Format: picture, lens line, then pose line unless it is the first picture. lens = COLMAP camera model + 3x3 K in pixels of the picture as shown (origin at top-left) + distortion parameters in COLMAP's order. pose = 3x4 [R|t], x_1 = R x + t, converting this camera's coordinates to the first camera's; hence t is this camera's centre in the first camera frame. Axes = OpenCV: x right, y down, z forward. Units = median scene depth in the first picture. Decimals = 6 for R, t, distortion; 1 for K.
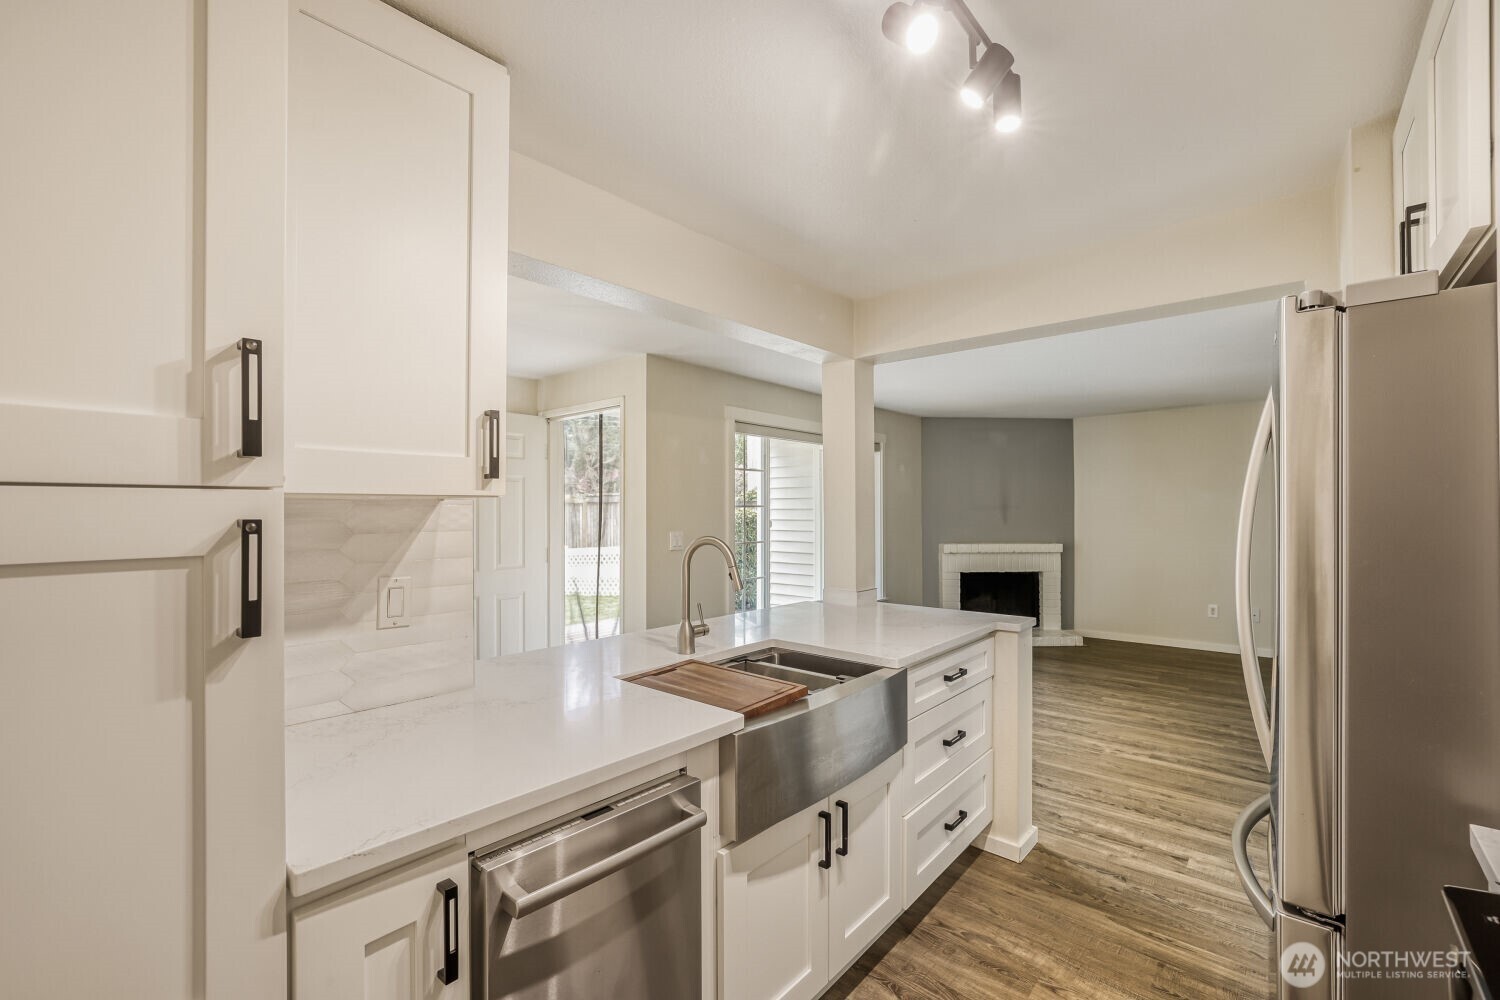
lens RADIAL K [[676.9, 0, 753.5], [0, 676.9, 504.5], [0, 0, 1]] dist [-0.038767, 0.017857]
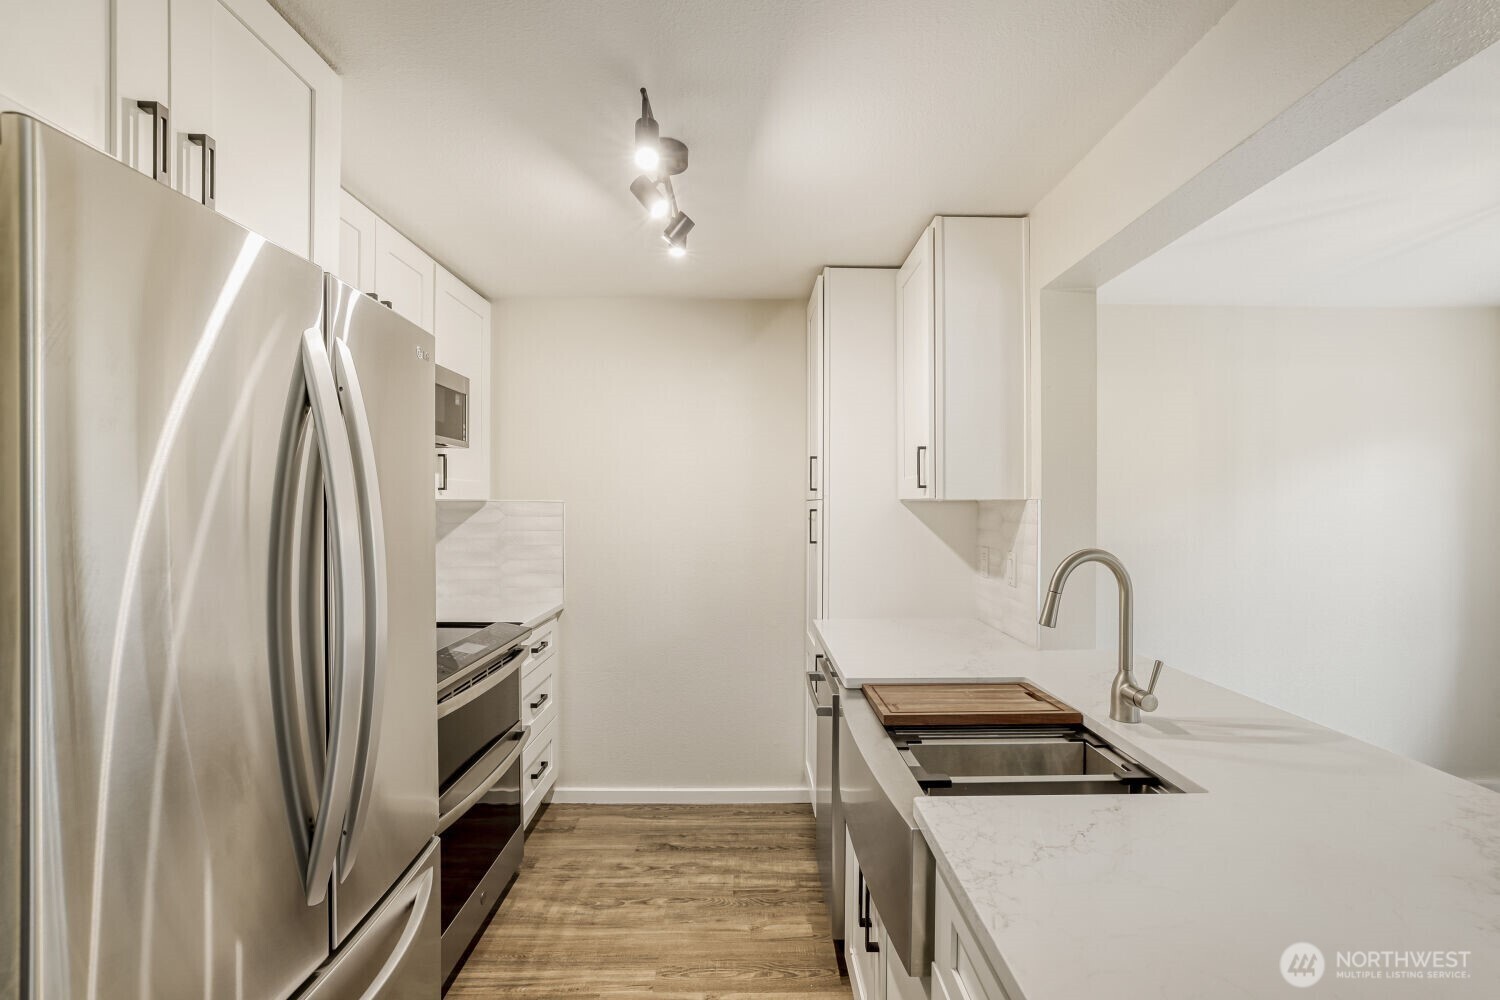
lens RADIAL K [[676.9, 0, 753.5], [0, 676.9, 504.5], [0, 0, 1]] dist [-0.038767, 0.017857]
pose [[-0.764218, 0.001636, -0.644956, 0.552418], [0.002331, 0.999997, -0.000226, 0.000470], [0.644954, -0.001676, -0.764220, 1.122797]]
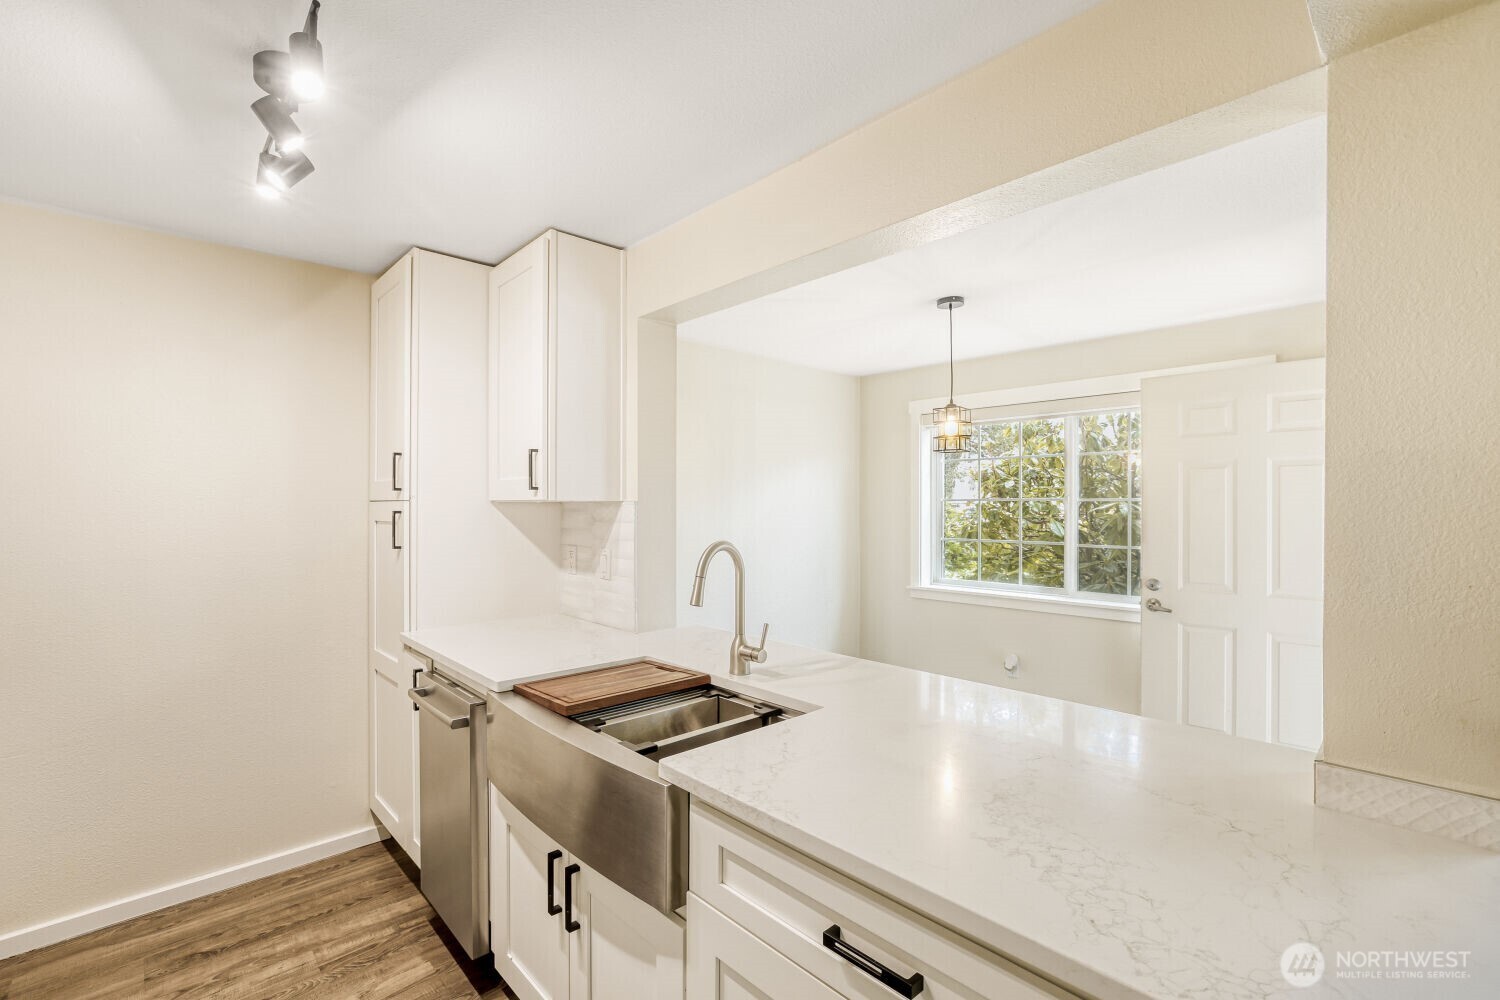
lens RADIAL K [[676.9, 0, 753.5], [0, 676.9, 504.5], [0, 0, 1]] dist [-0.038767, 0.017857]
pose [[-0.119877, -0.000996, -0.992788, 0.680015], [0.002226, 0.999997, -0.001272, 0.001178], [0.992786, -0.002363, -0.119874, 0.987258]]
